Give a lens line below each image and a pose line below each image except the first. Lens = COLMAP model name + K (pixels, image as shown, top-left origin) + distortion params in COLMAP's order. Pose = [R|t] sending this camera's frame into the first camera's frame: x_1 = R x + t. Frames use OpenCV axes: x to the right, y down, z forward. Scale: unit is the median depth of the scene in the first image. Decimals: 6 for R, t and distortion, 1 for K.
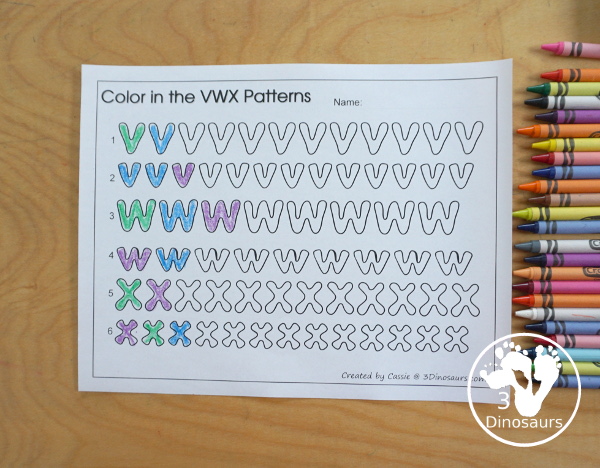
lens RADIAL K [[450.8, 0, 310.0], [0, 450.8, 245.1], [0, 0, 1]] dist [-0.003878, -0.002010]
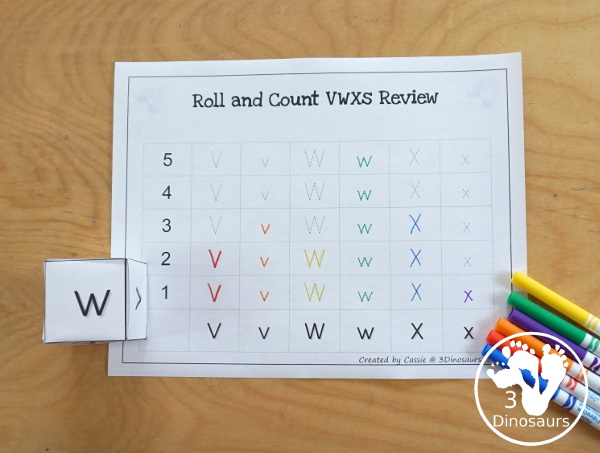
lens RADIAL K [[425.9, 0, 295.5], [0, 425.9, 224.7], [0, 0, 1]] dist [-0.002905, 0.016742]
pose [[0.998653, 0.048265, 0.019067, -0.345805], [-0.047359, 0.997845, -0.045414, 0.035525], [-0.021218, 0.044450, 0.998786, 0.031865]]
